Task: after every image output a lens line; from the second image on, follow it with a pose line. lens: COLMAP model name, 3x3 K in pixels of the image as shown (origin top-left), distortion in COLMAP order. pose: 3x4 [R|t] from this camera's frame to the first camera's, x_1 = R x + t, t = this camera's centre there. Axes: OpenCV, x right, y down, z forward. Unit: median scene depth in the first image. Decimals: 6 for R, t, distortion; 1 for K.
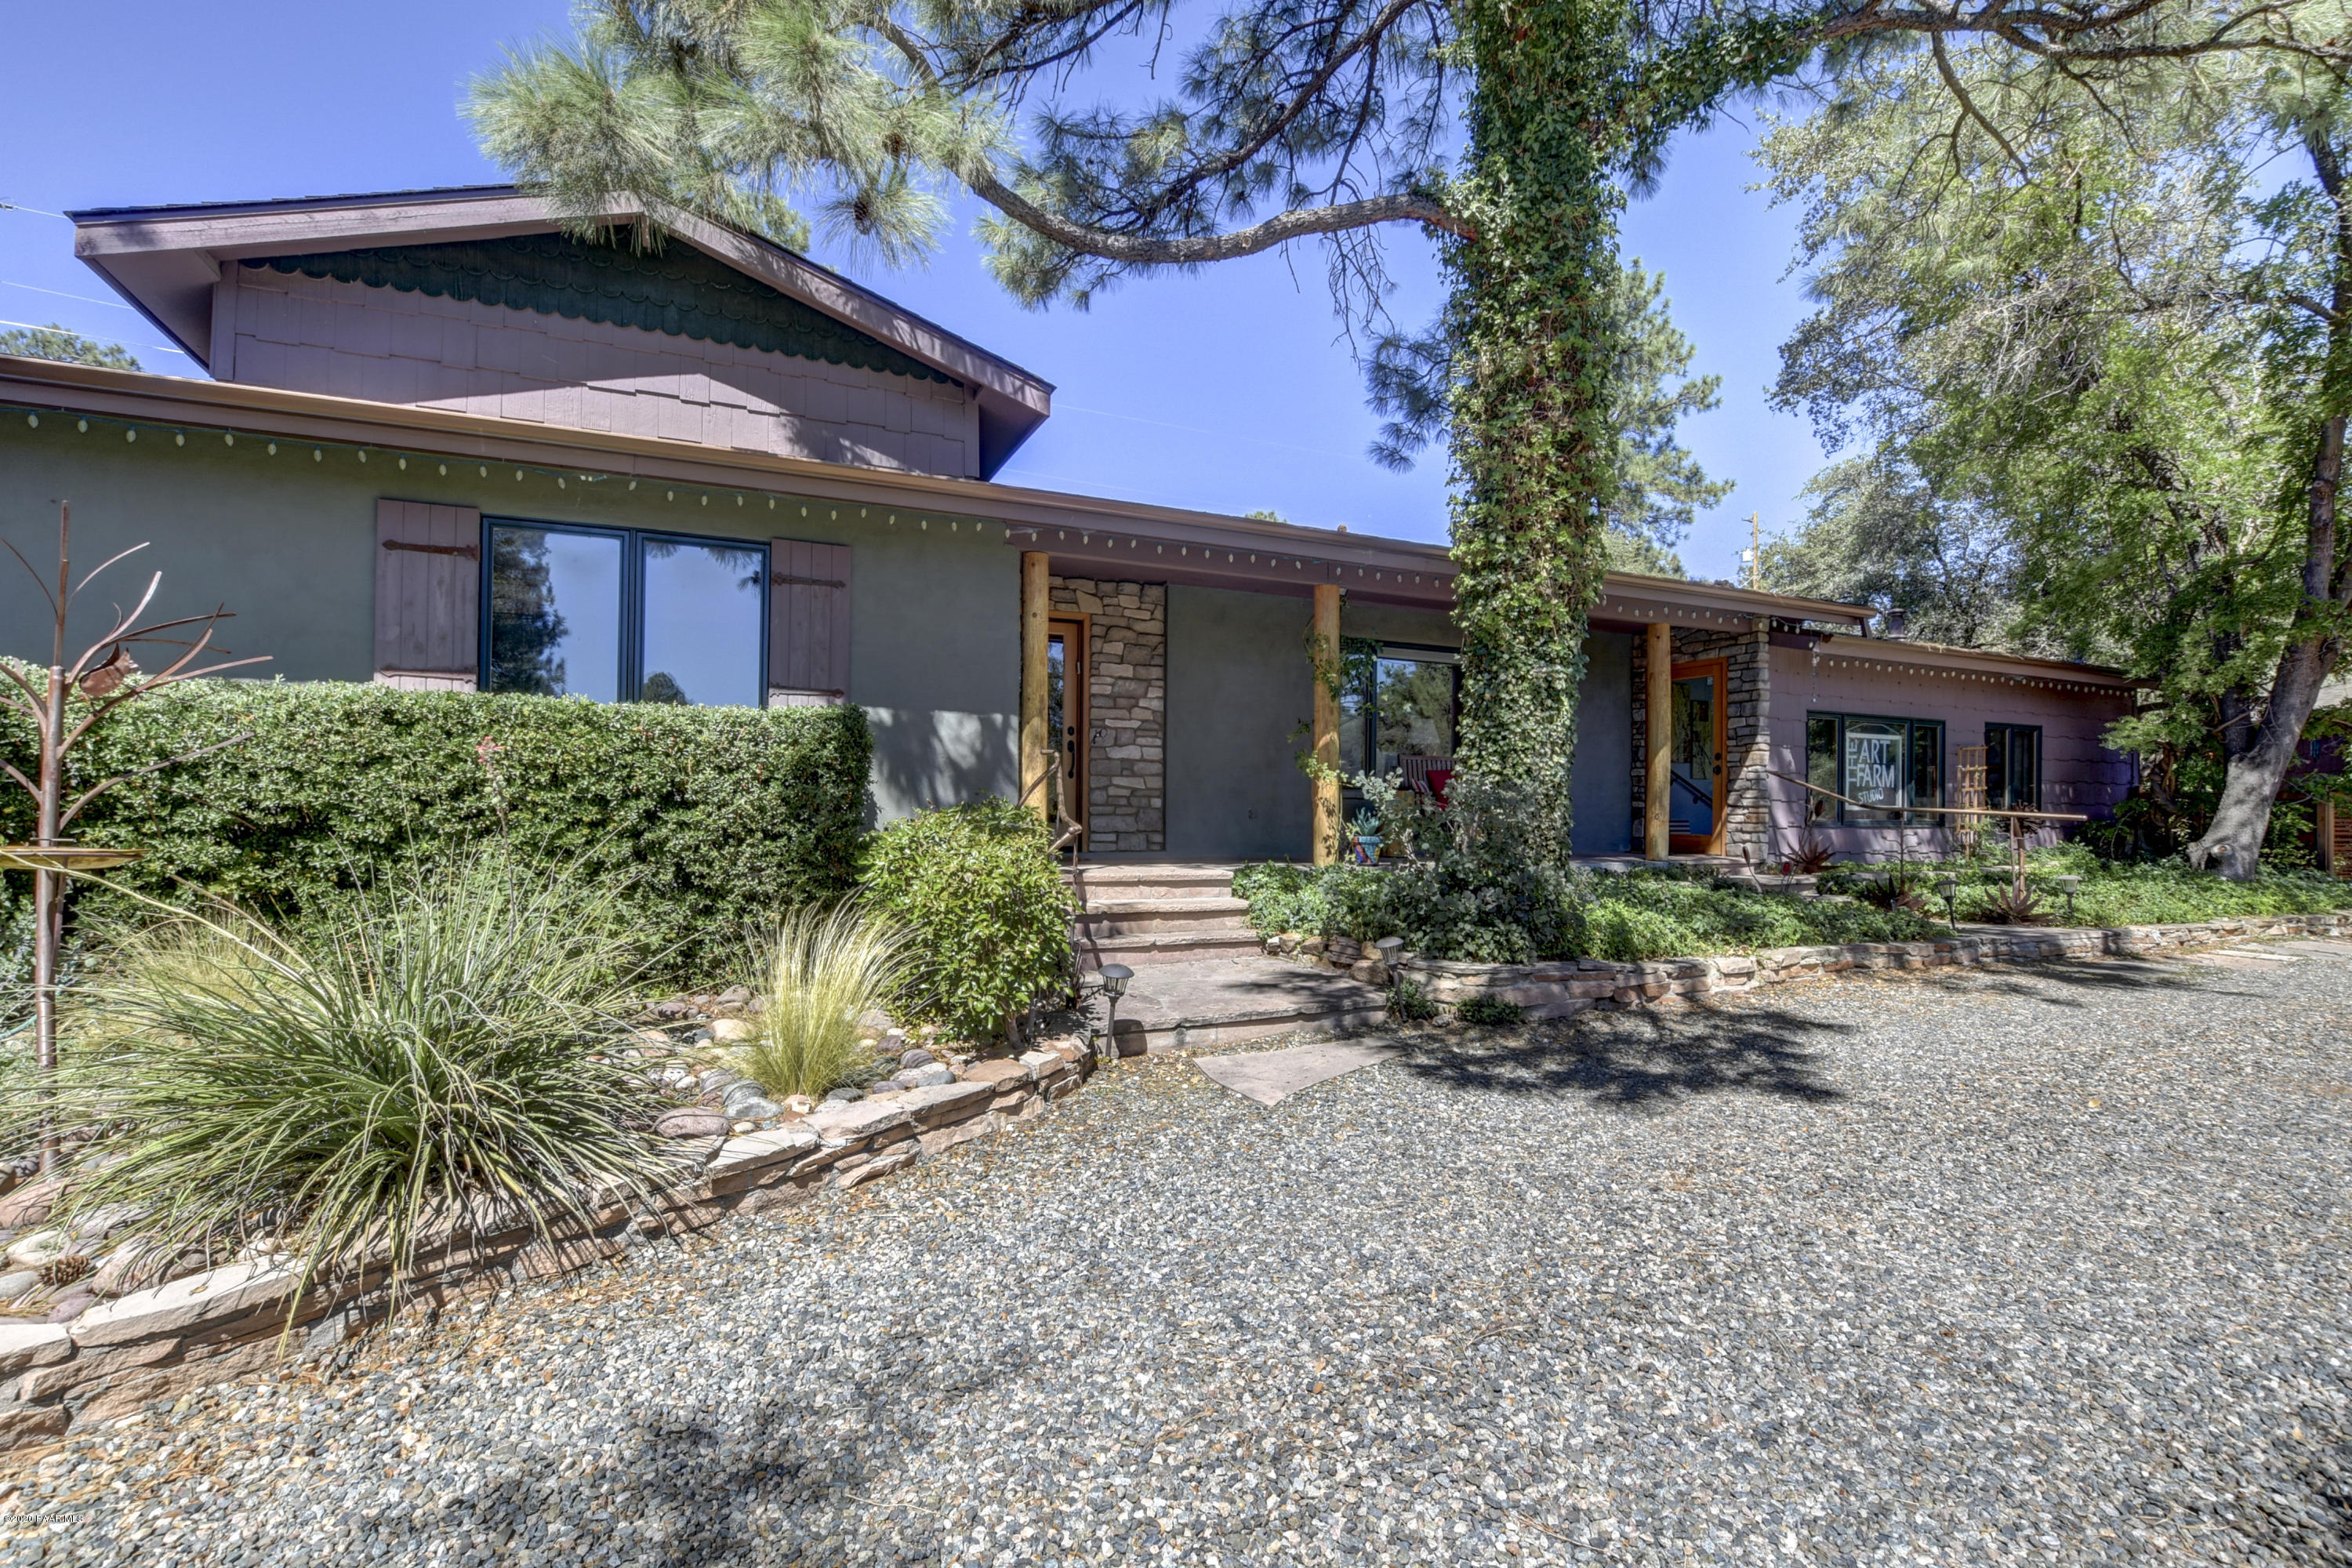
lens RADIAL K [[1048.9, 0, 1160.4], [0, 1048.9, 784.0], [0, 0, 1]] dist [-0.015034, 0.000713]
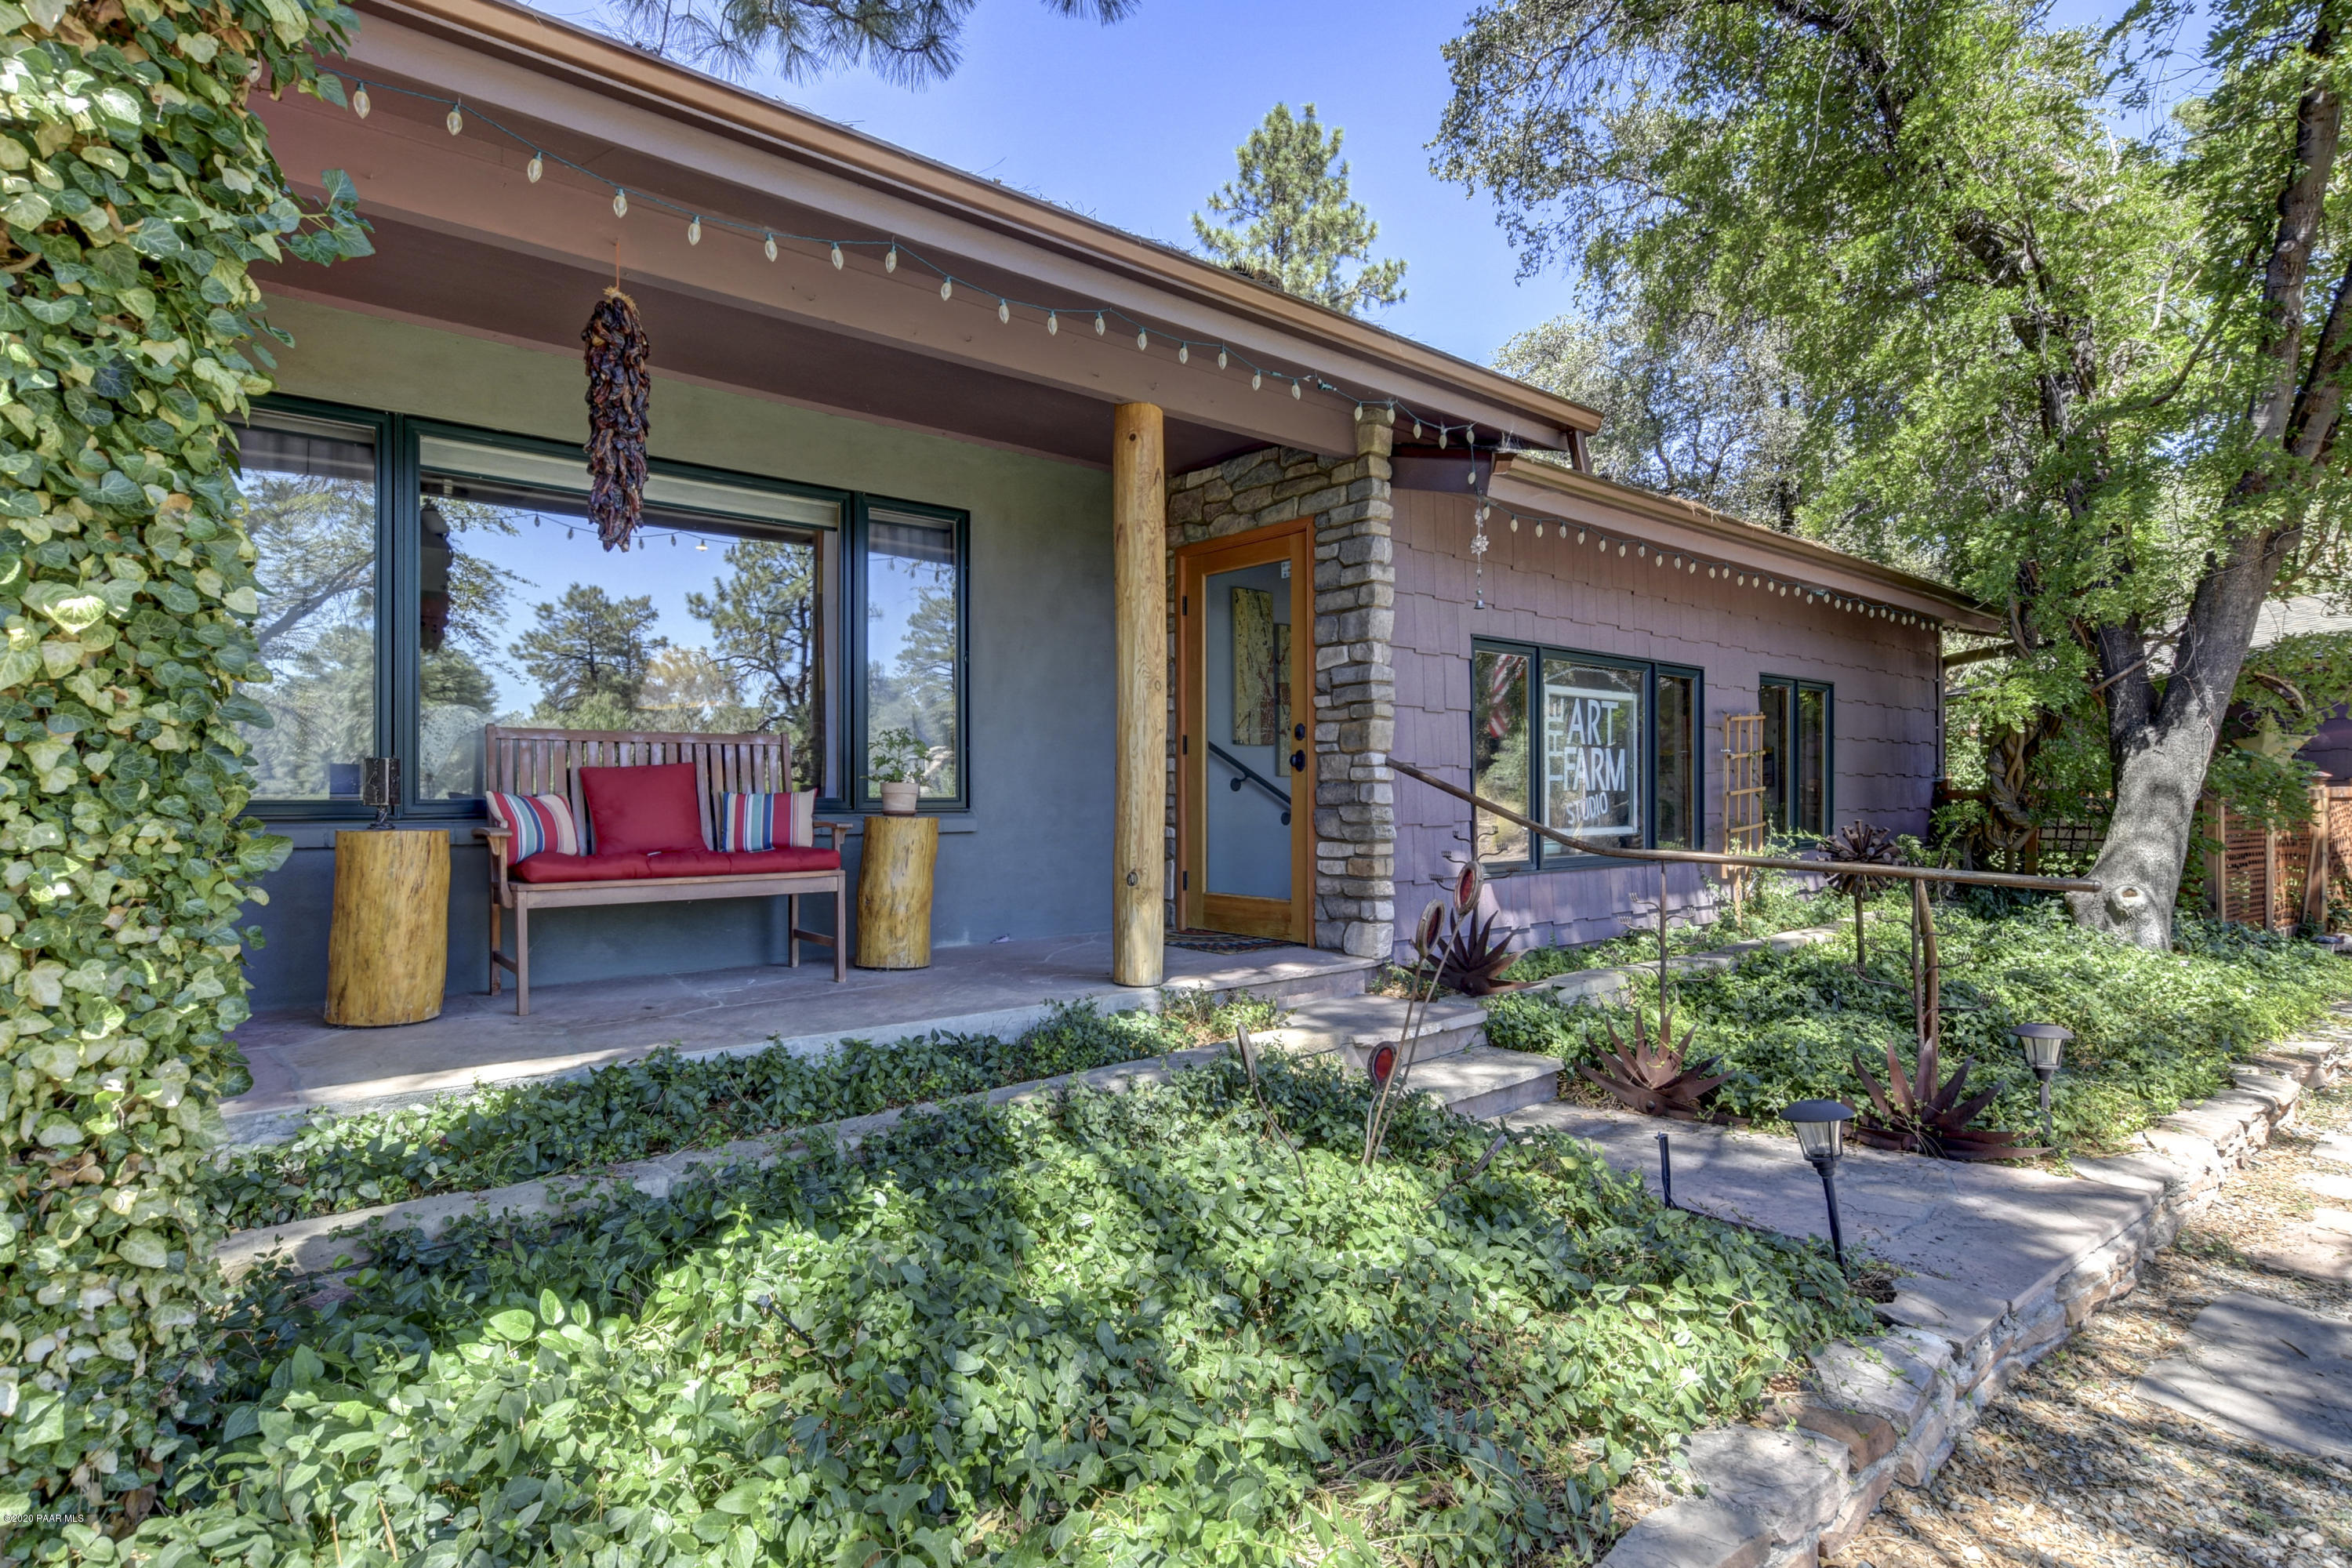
lens RADIAL K [[1196.9, 0, 1175.1], [0, 1196.9, 779.5], [0, 0, 1]] dist [-0.006509, 0.001638]
pose [[0.960727, -0.009826, 0.277320, 0.350154], [0.007745, 0.999933, 0.008598, -0.010579], [-0.277386, -0.006112, 0.960739, 0.530279]]
